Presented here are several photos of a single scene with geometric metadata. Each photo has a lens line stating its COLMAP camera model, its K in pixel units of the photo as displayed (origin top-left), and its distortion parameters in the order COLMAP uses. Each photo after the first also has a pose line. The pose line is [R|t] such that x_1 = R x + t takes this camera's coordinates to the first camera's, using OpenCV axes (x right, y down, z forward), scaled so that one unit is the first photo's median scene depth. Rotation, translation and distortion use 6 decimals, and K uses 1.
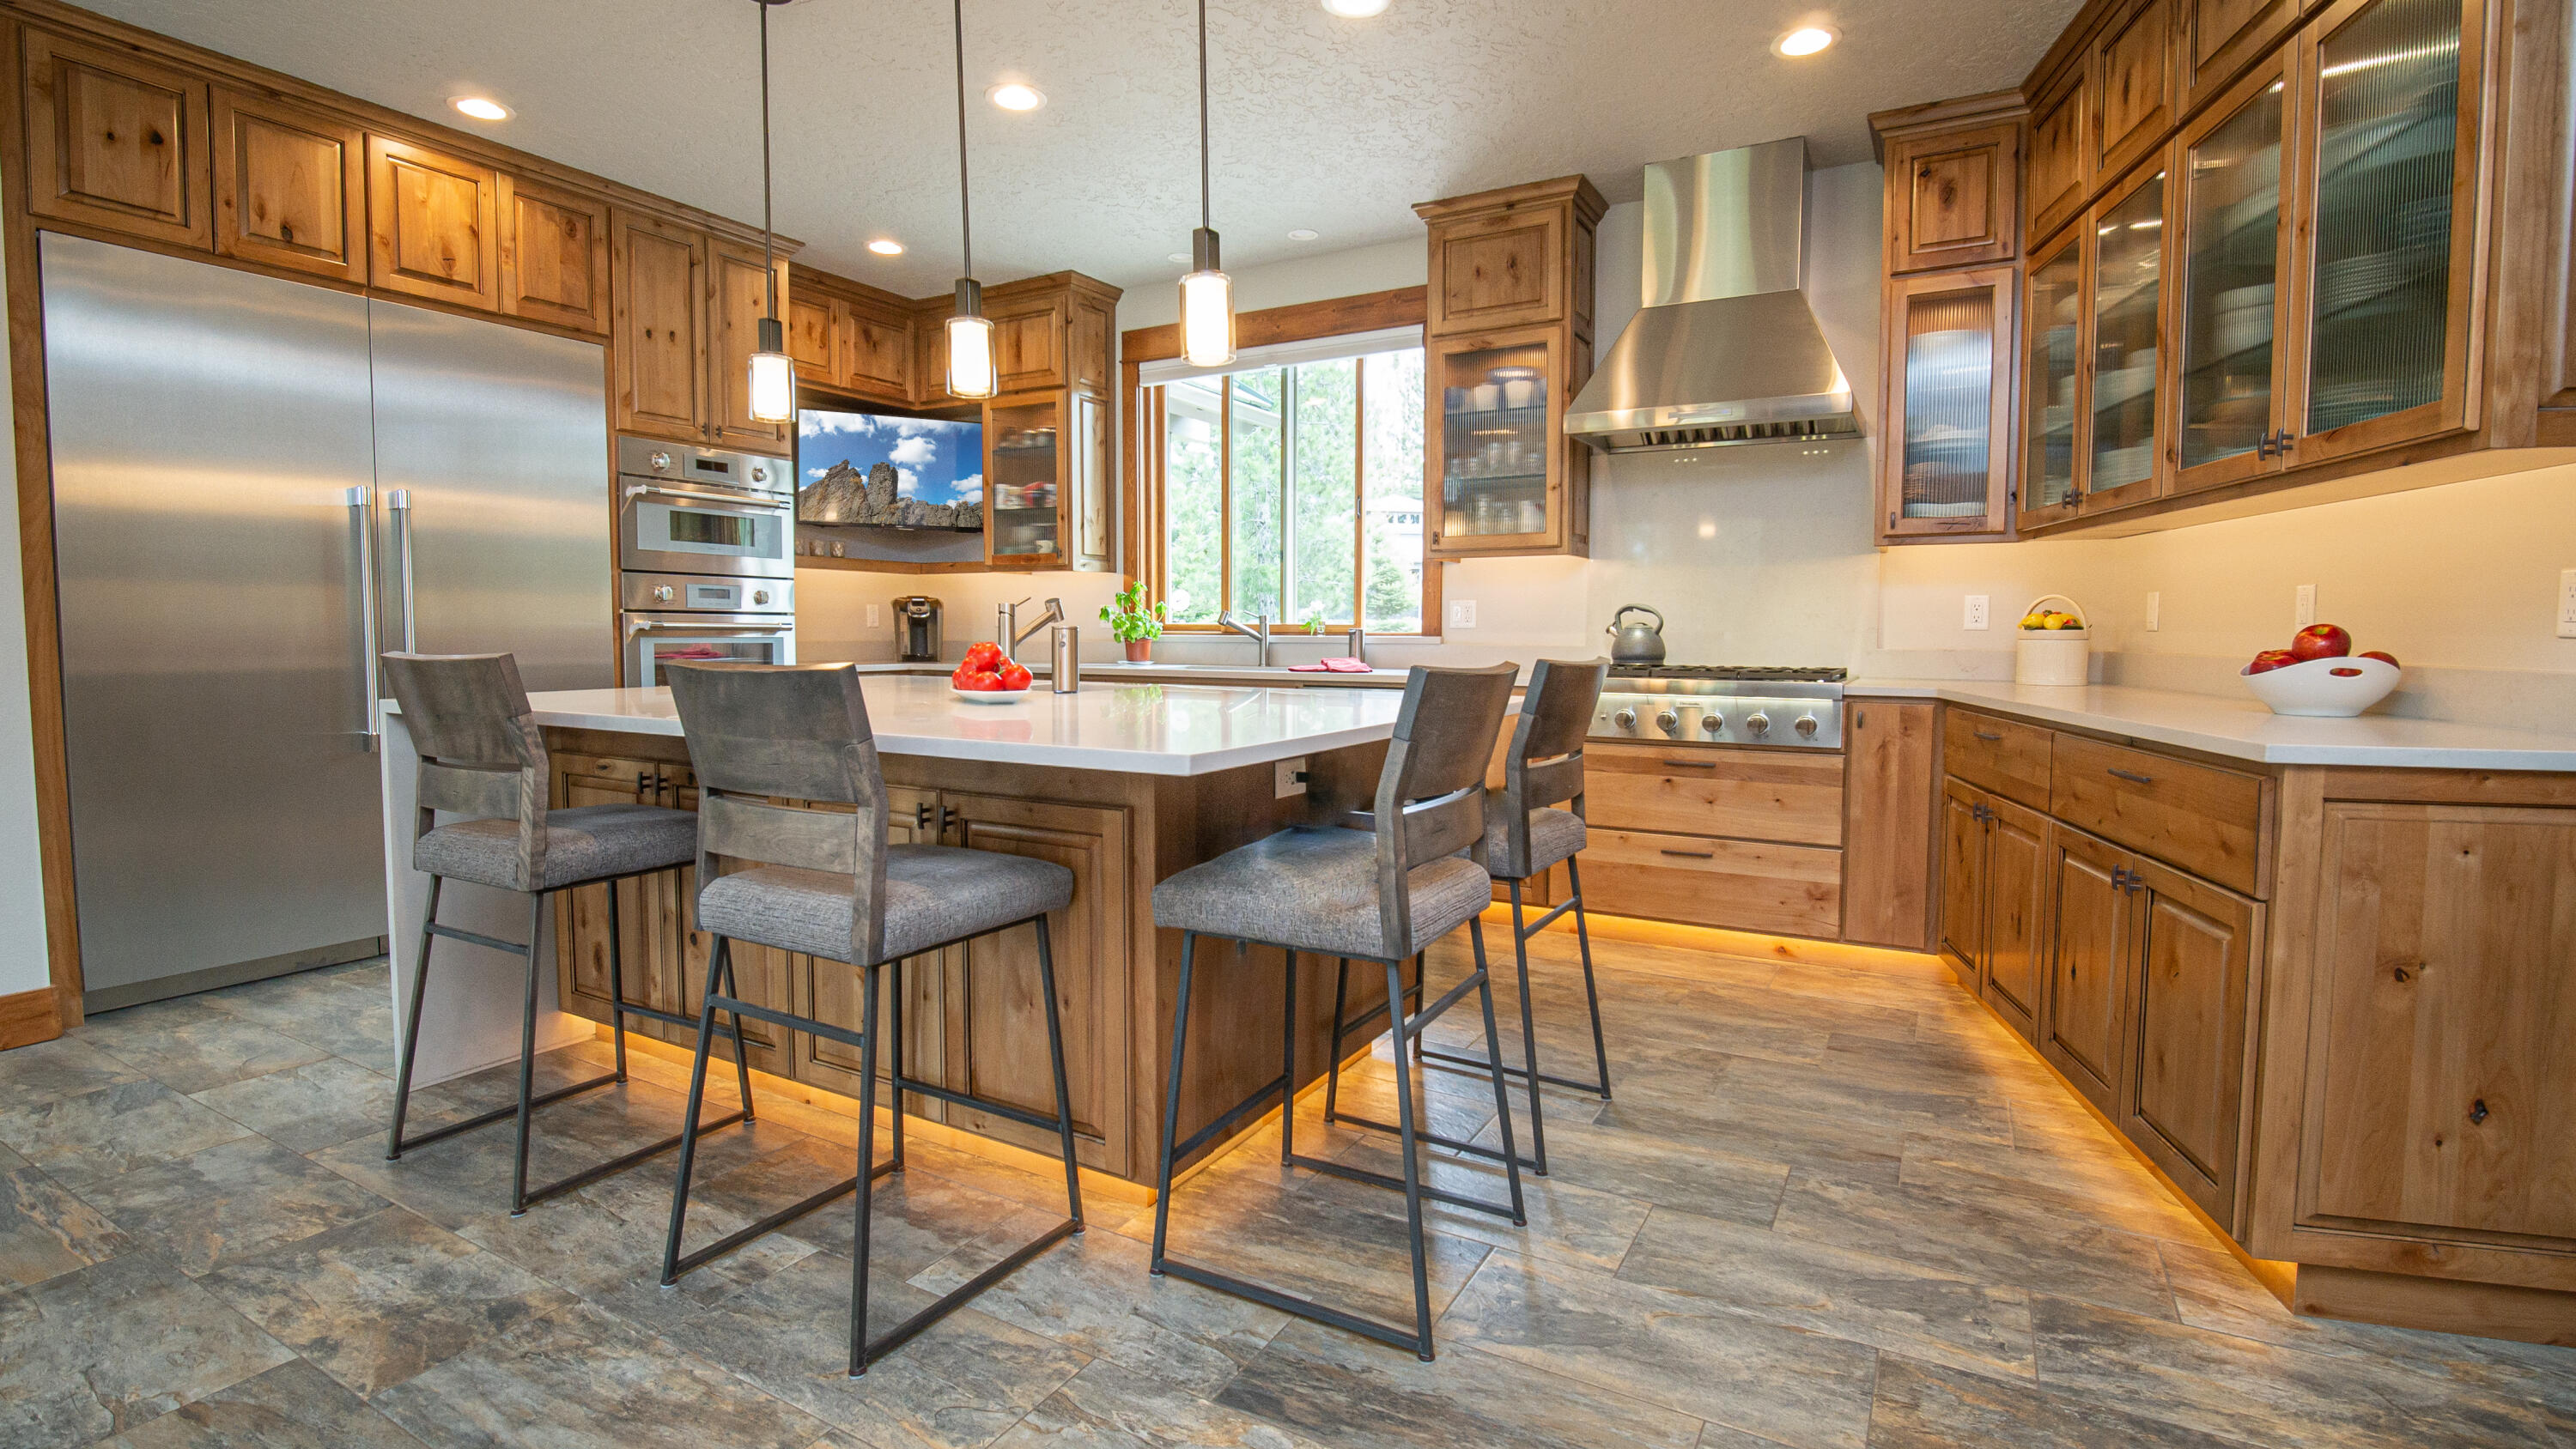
lens RADIAL K [[1194.5, 0, 1287.1], [0, 1194.5, 699.5], [0, 0, 1]] dist [-0.012700, -0.000789]
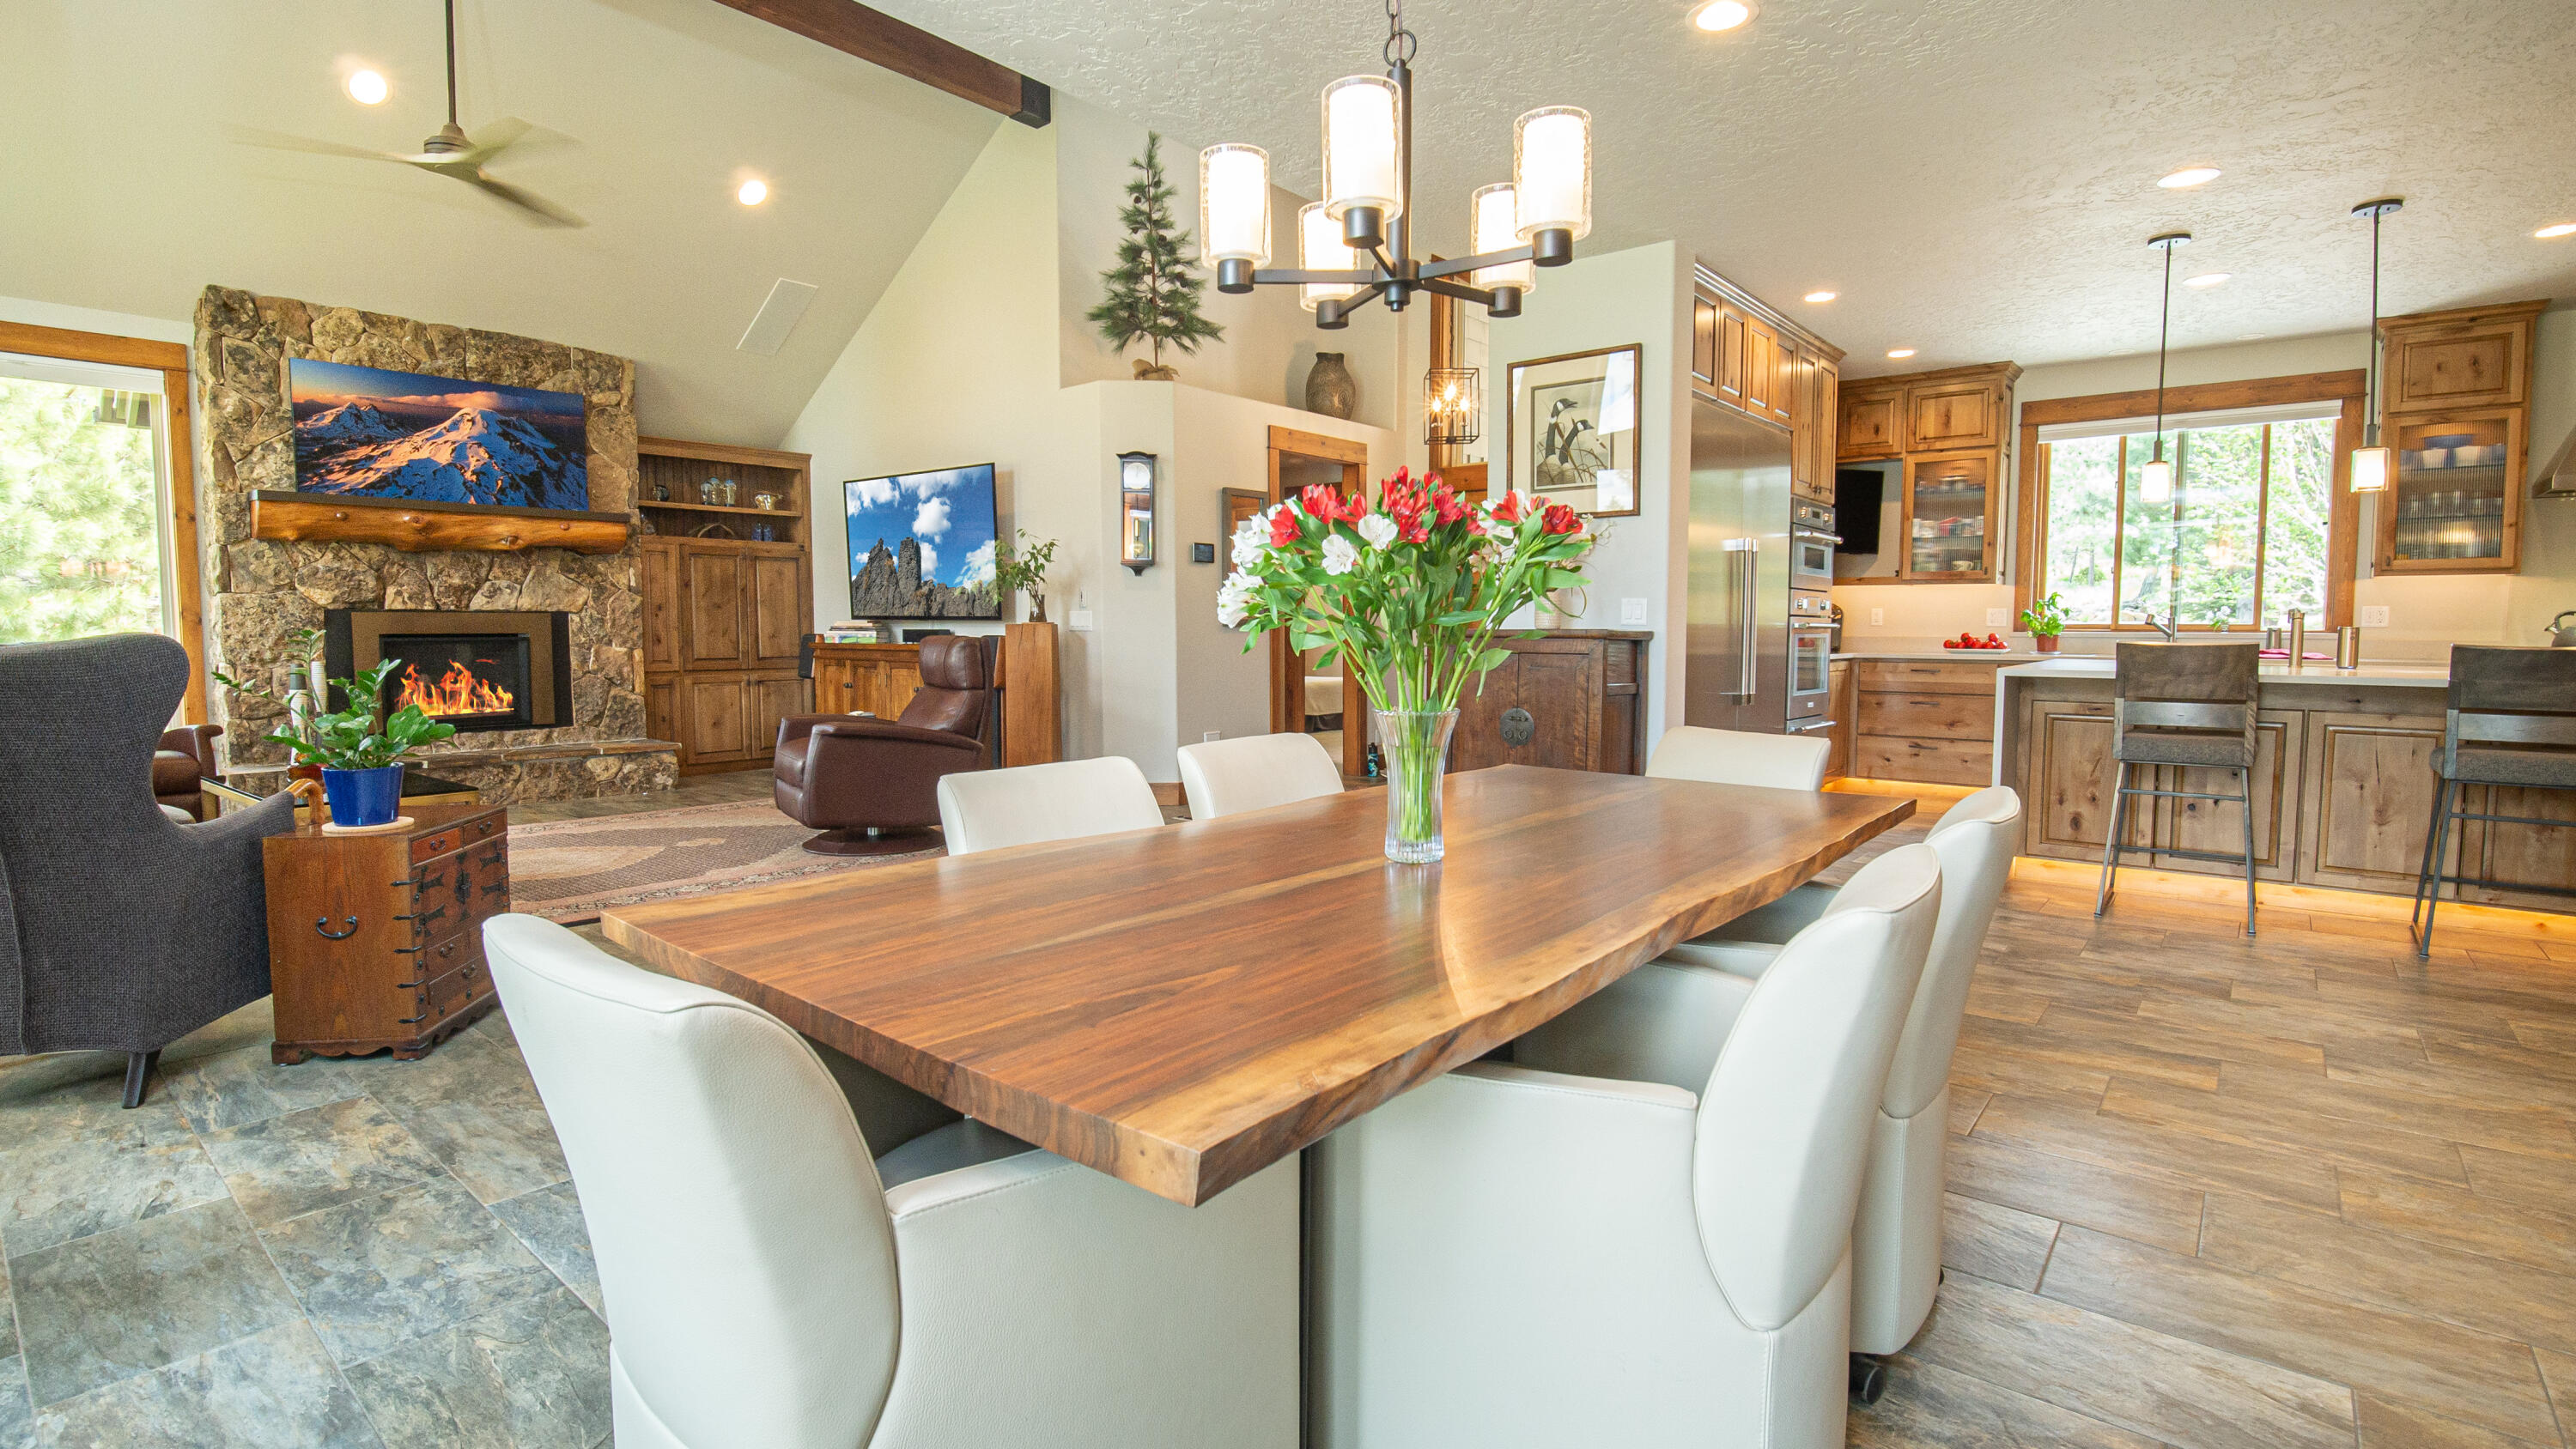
lens RADIAL K [[1194.5, 0, 1287.1], [0, 1194.5, 699.5], [0, 0, 1]] dist [-0.012700, -0.000789]
pose [[0.984637, 0.010916, -0.174271, -1.006436], [-0.010645, 0.999940, 0.002492, 0.037315], [0.174287, -0.000599, 0.984695, -0.628965]]
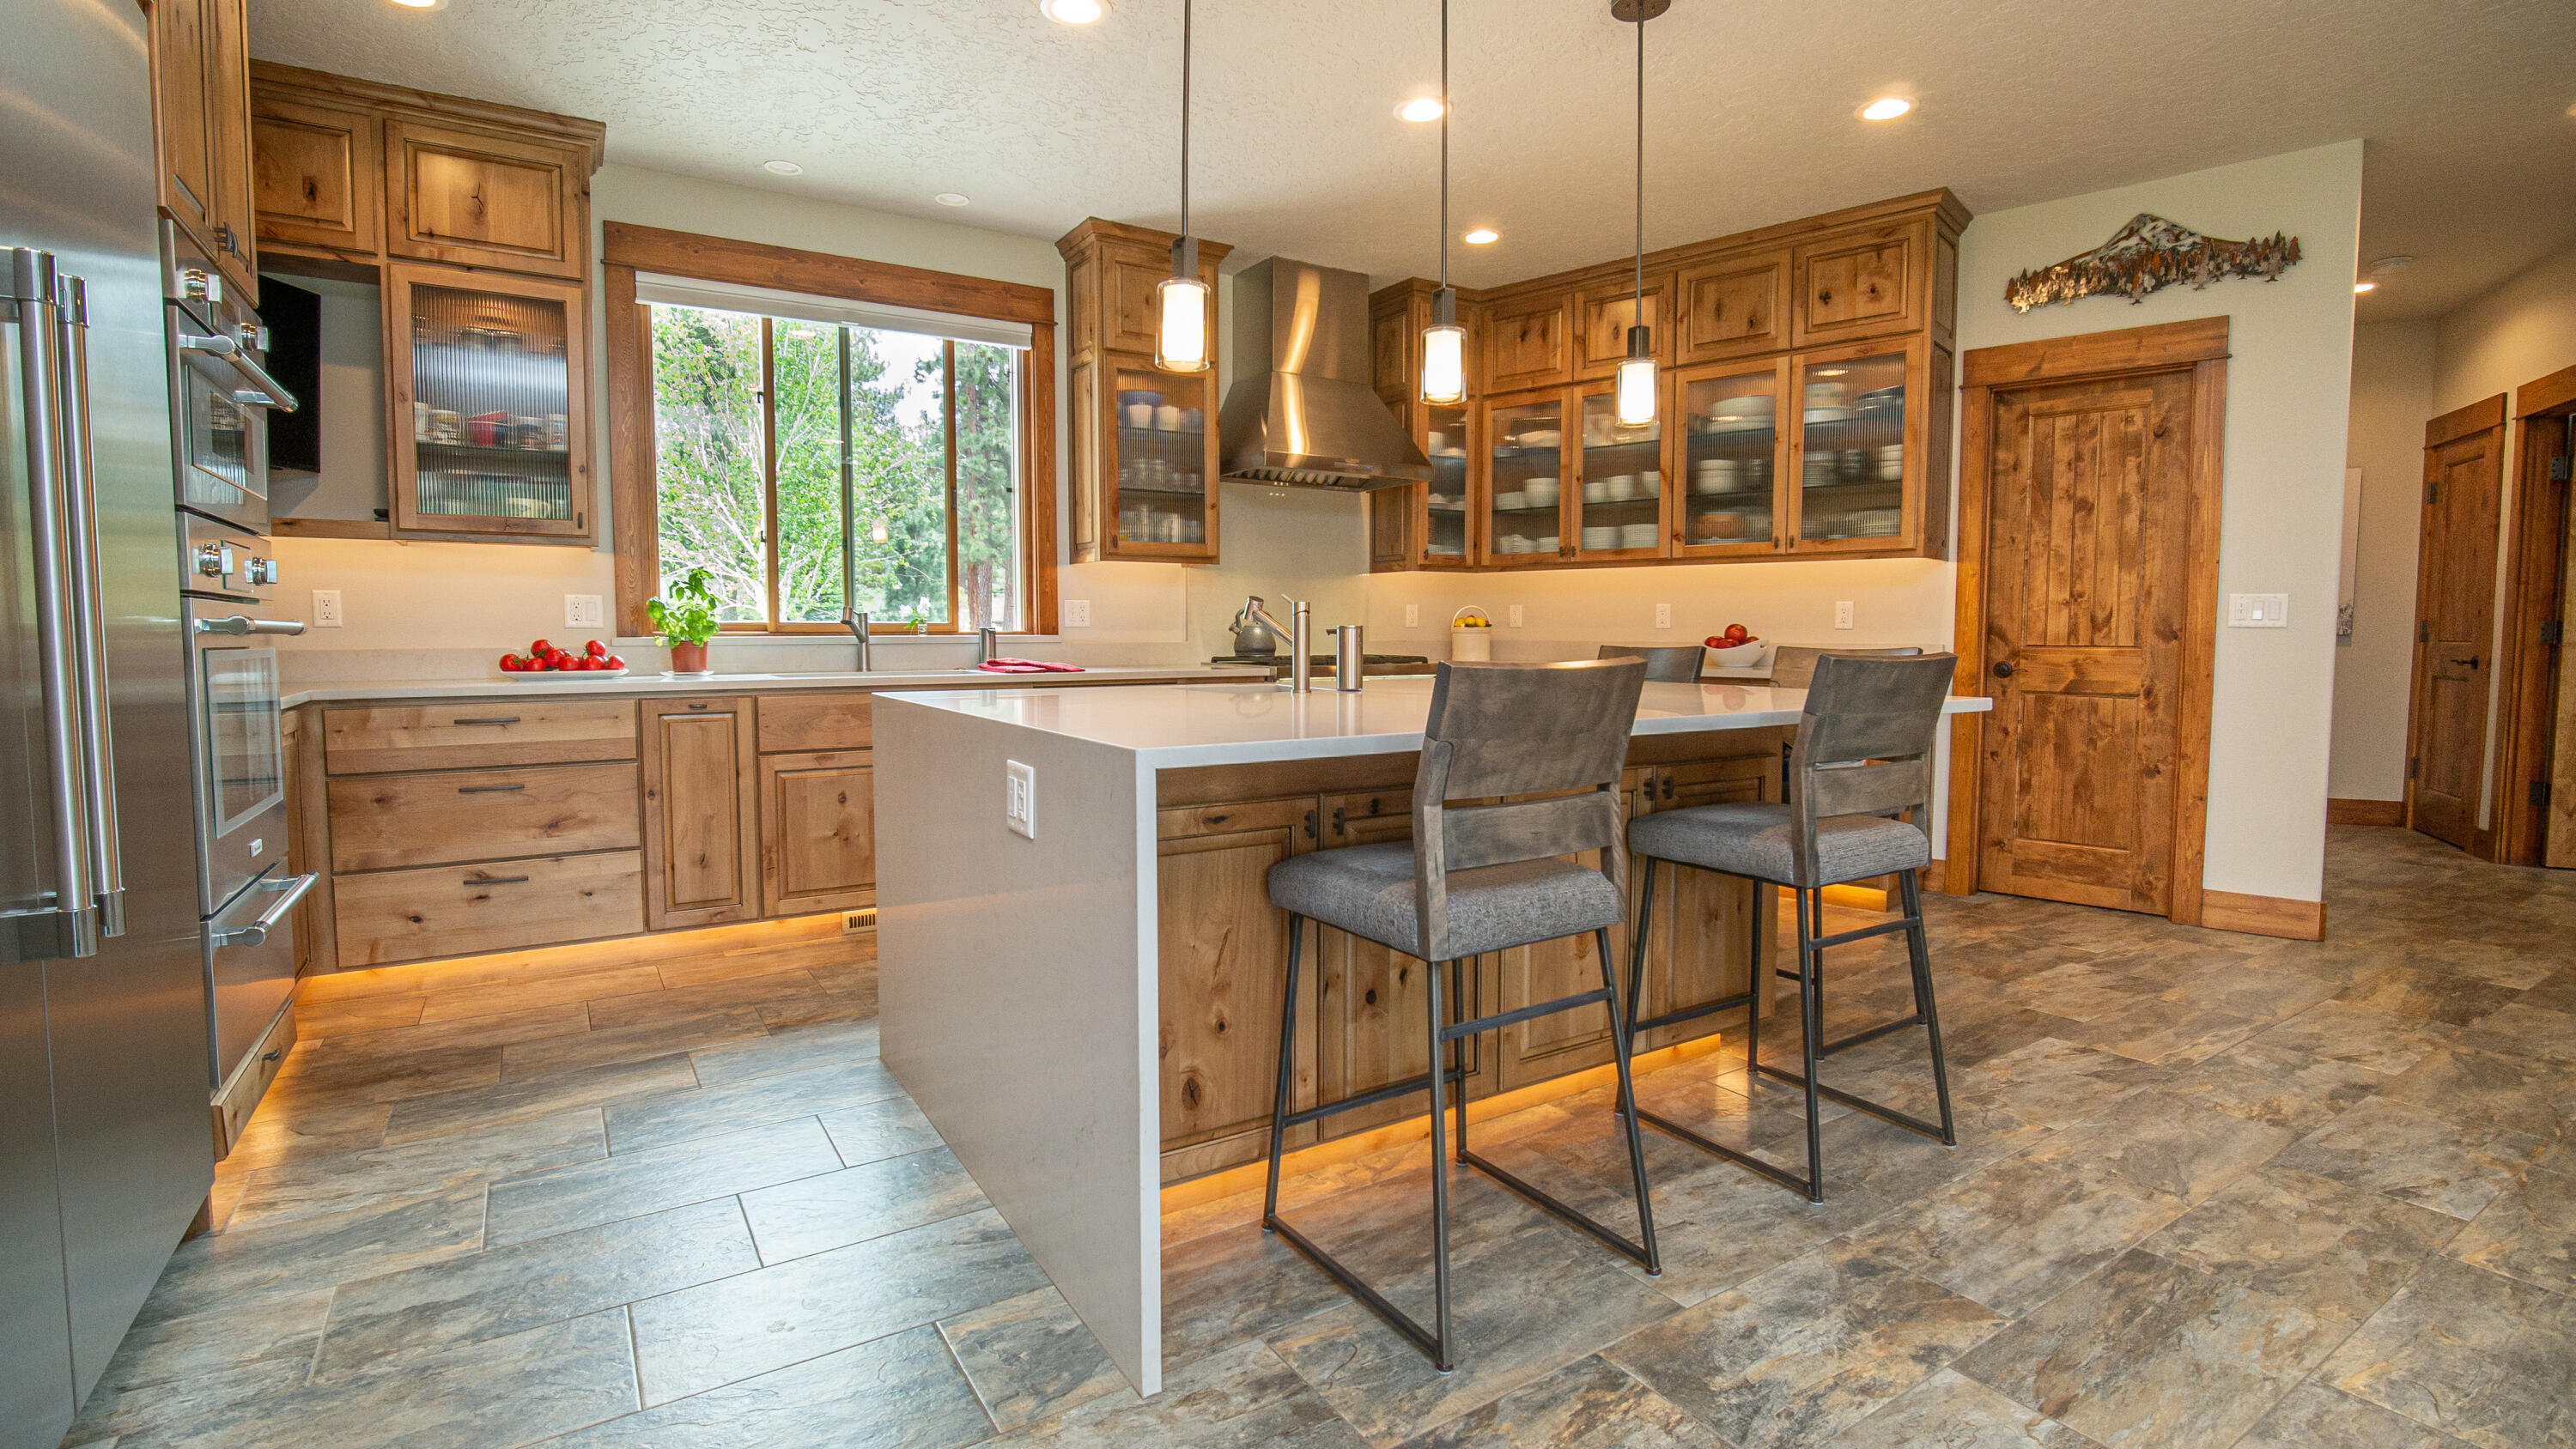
lens RADIAL K [[1171.1, 0, 1282.8], [0, 1171.1, 707.8], [0, 0, 1]] dist [-0.022205, 0.000349]
pose [[0.465511, -0.060941, 0.882942, -0.835019], [0.054497, 0.997707, 0.040130, -0.025447], [-0.883363, 0.029437, 0.467764, 0.447325]]
